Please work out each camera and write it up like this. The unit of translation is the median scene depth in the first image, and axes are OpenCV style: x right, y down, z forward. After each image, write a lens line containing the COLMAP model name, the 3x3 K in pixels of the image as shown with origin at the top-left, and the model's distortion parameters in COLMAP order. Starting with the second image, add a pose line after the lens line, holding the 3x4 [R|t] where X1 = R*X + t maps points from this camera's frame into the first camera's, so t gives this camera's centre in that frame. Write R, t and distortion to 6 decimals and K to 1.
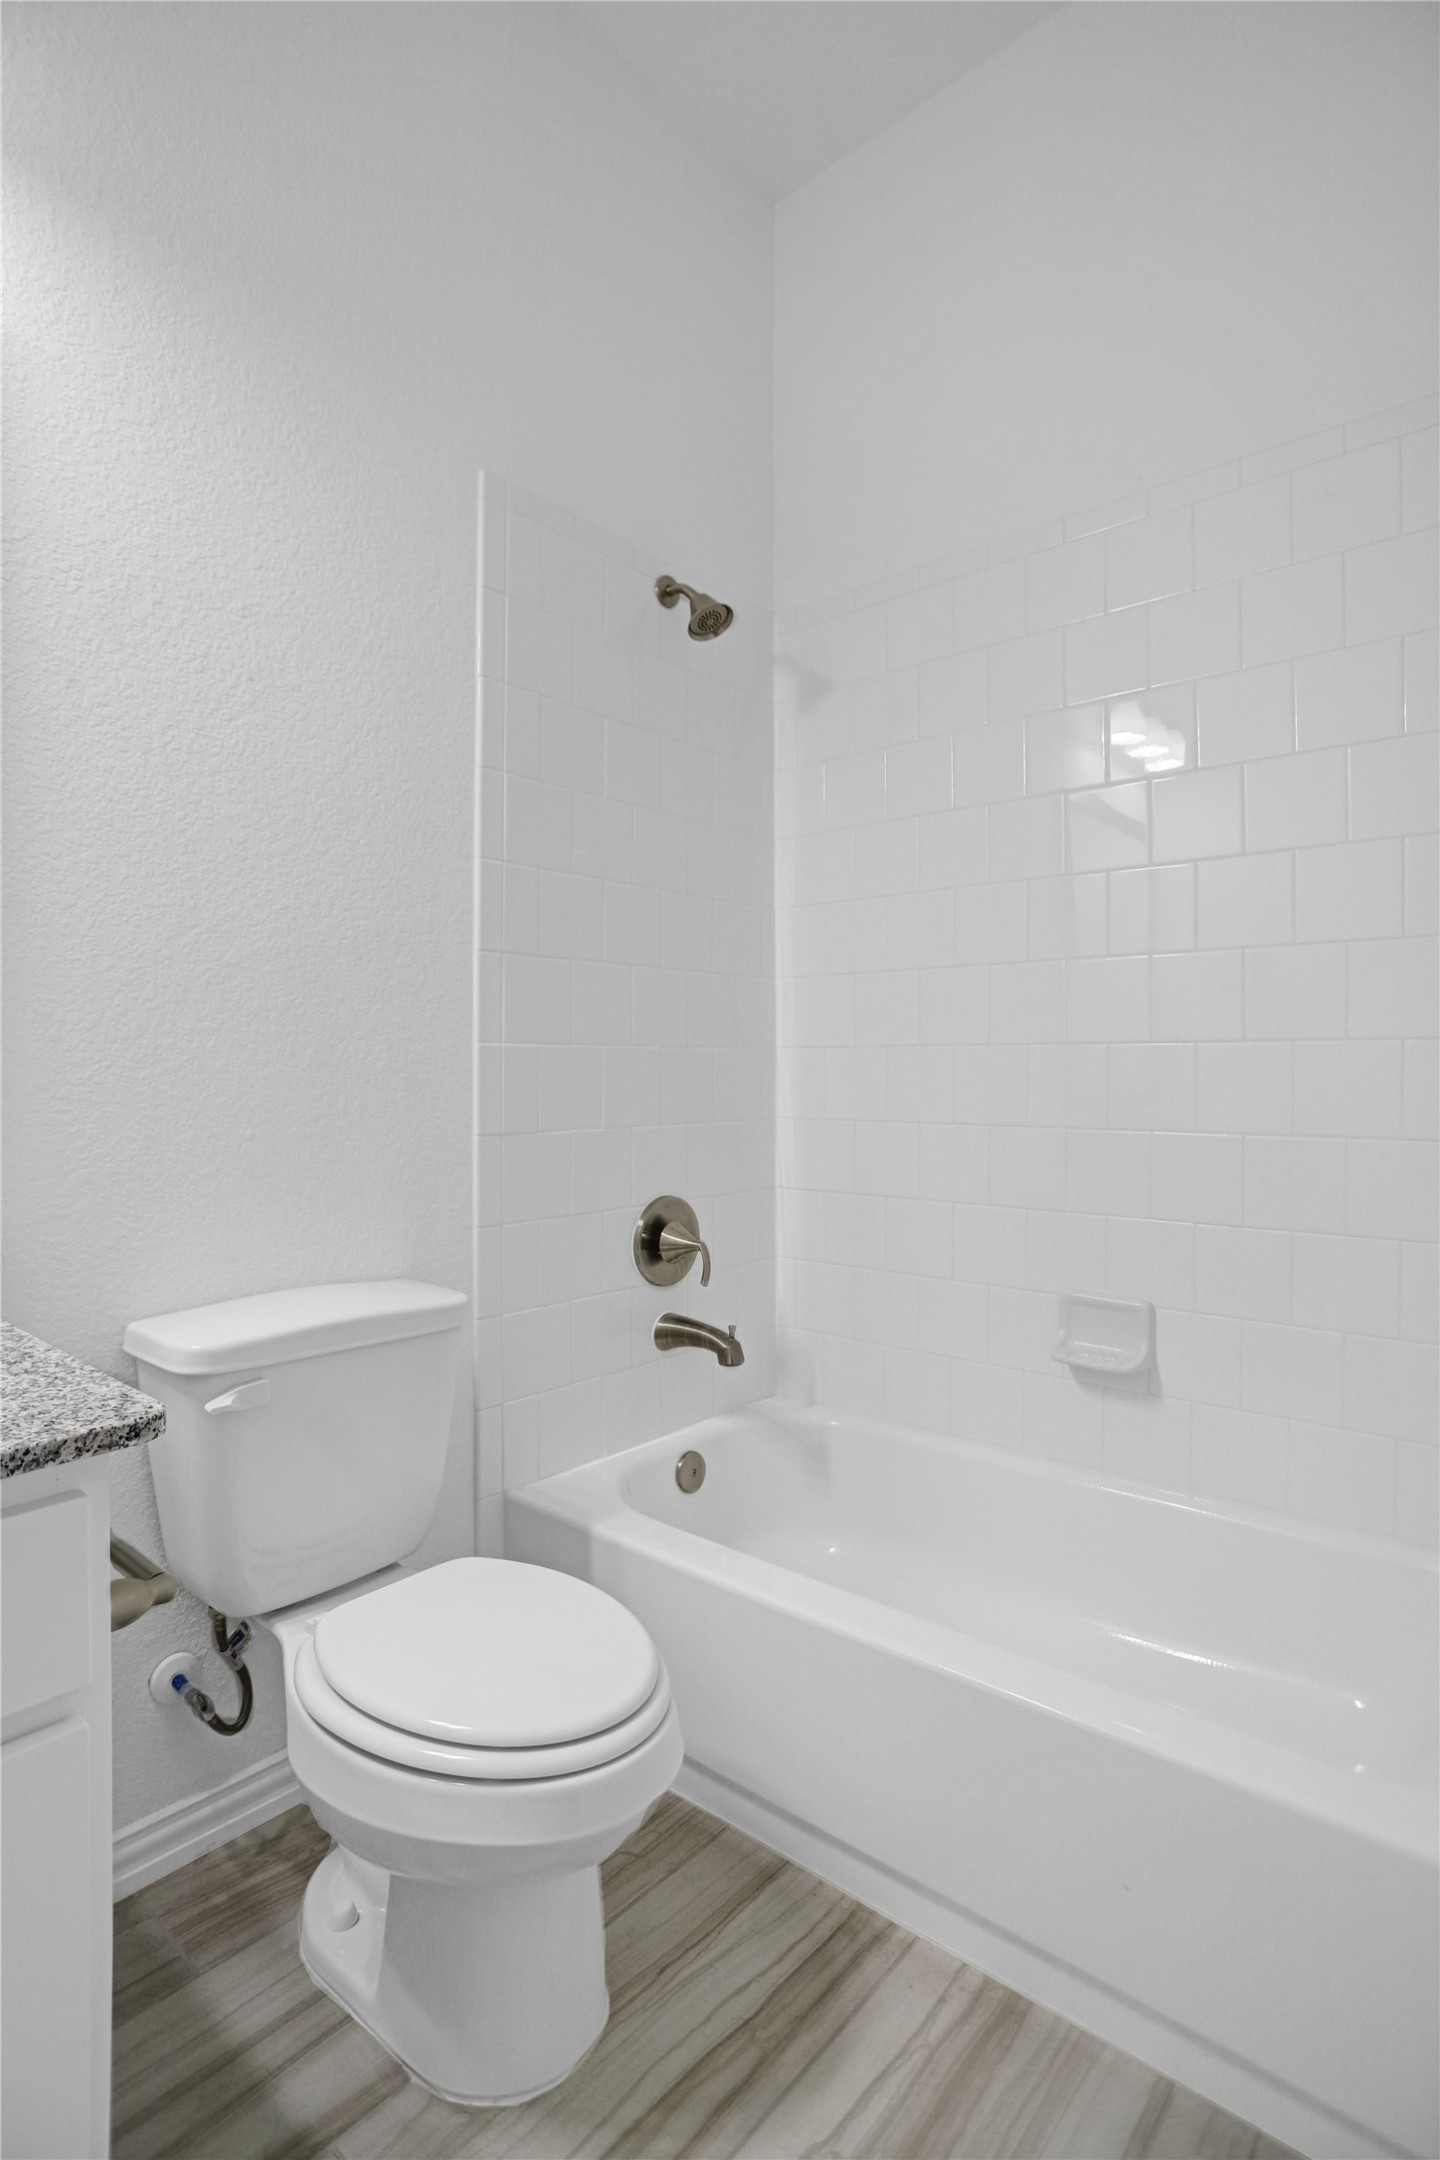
lens RADIAL K [[1084.2, 0, 721.0], [0, 1084.2, 1074.0], [0, 0, 1]] dist [-0.014922, 0.011369]
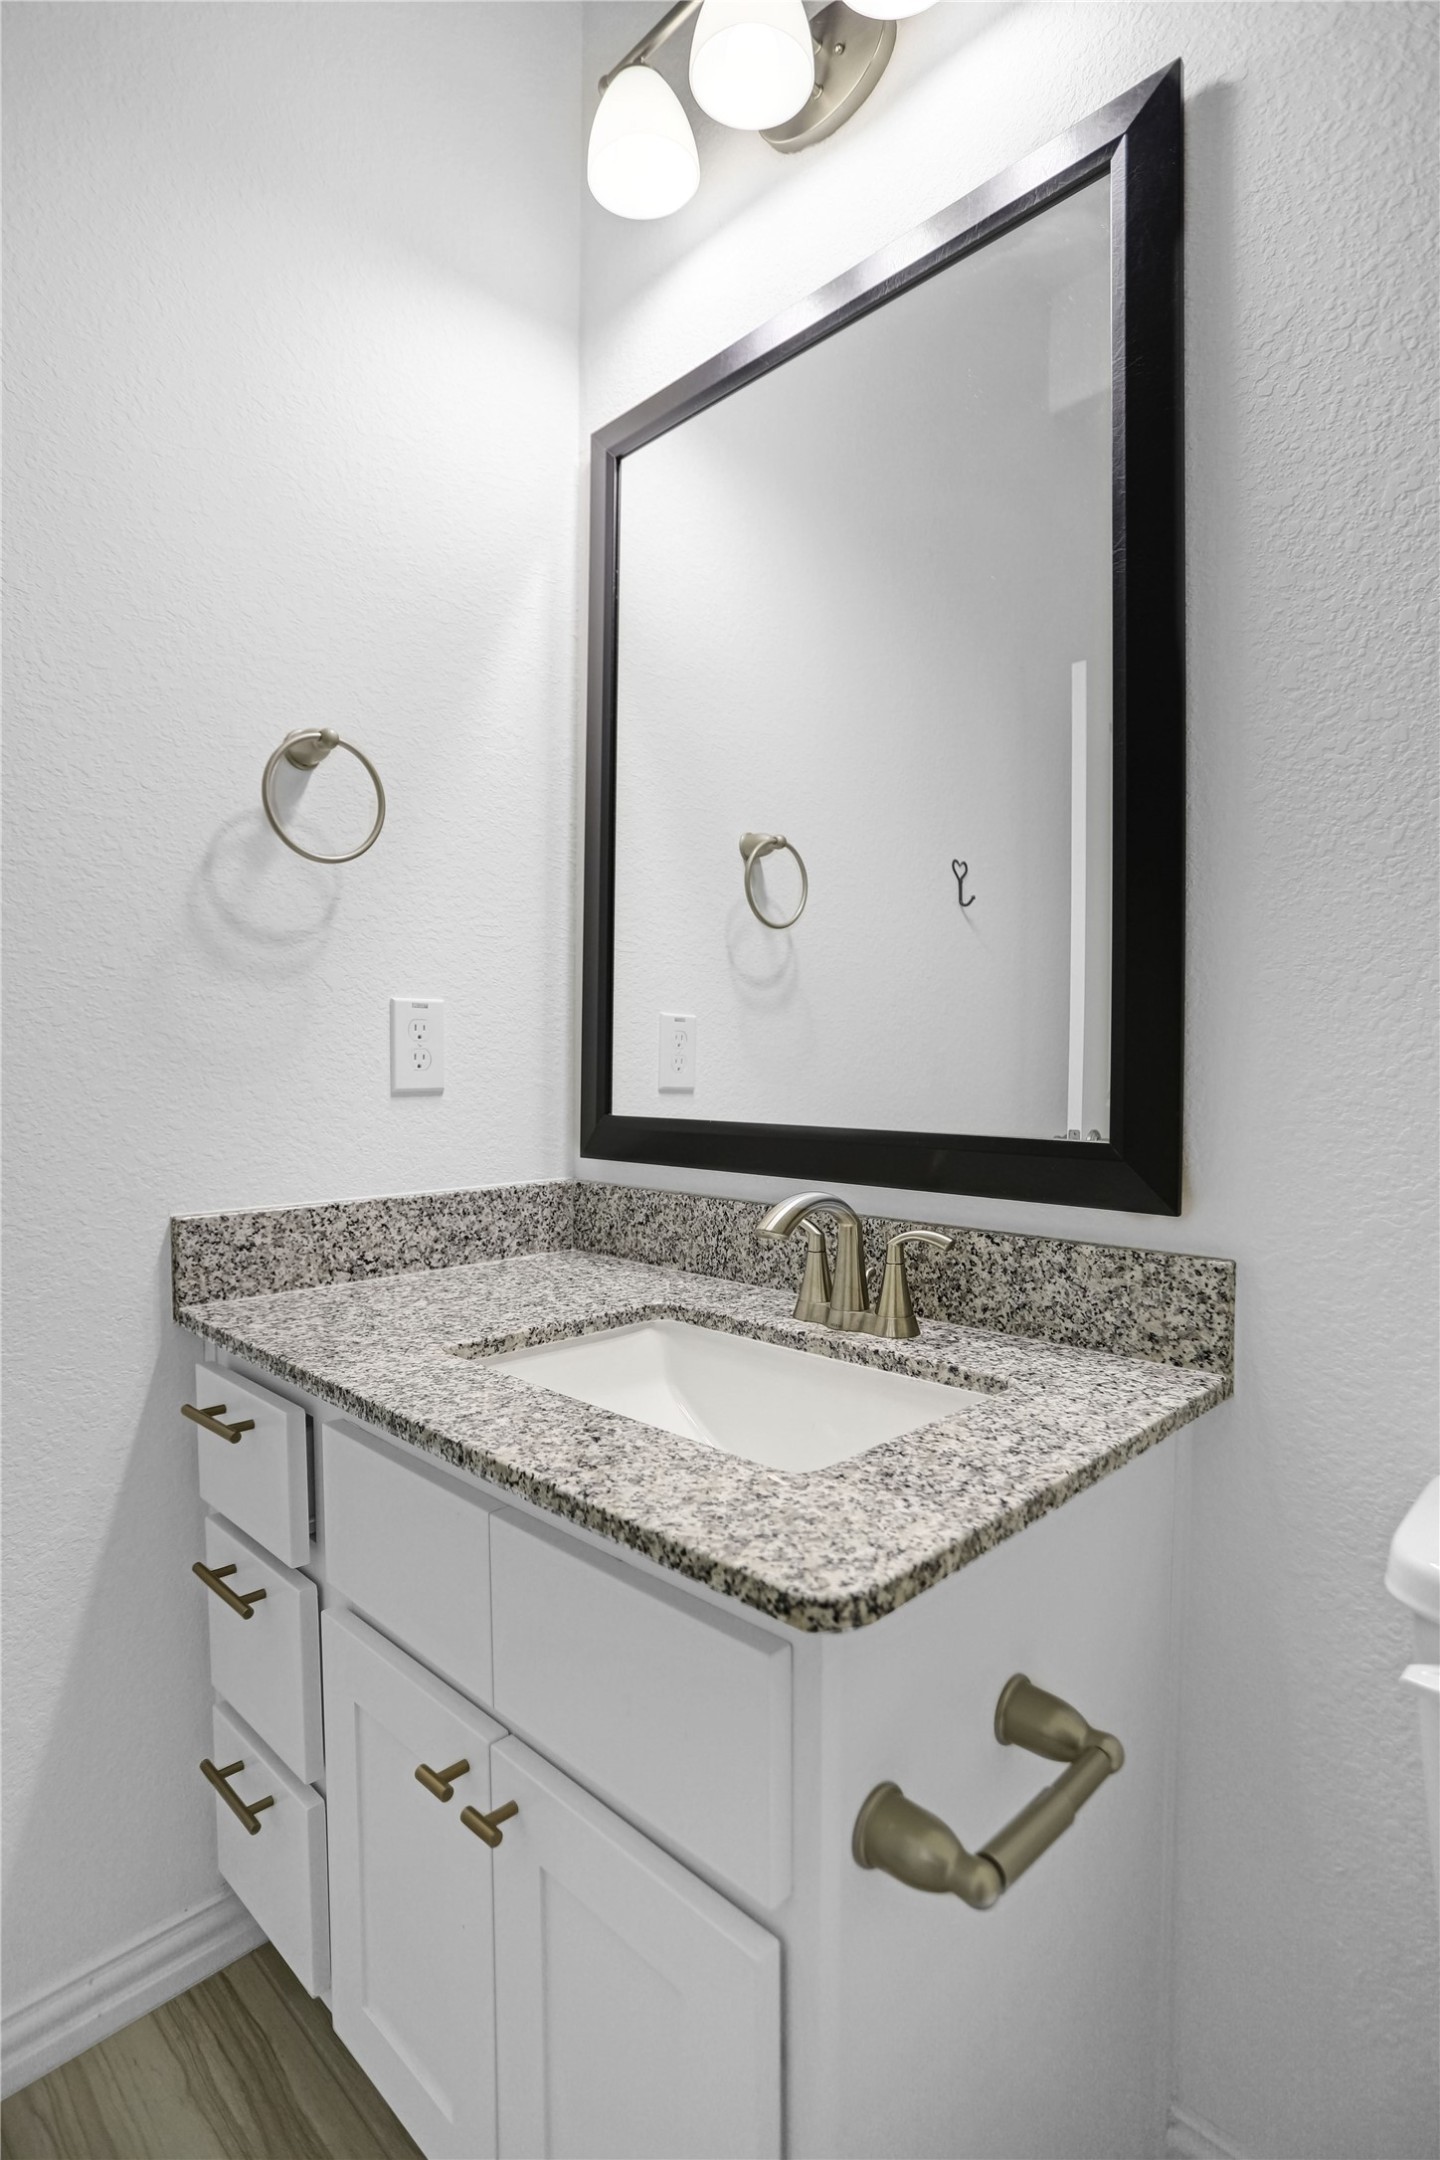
lens RADIAL K [[1084.2, 0, 763.4], [0, 1084.2, 1043.7], [0, 0, 1]] dist [-0.014922, 0.011369]
pose [[-0.043370, -0.000455, -0.999059, 0.131999], [-0.004241, 0.999991, -0.000271, -0.018652], [0.999050, 0.004225, -0.043371, 1.017370]]
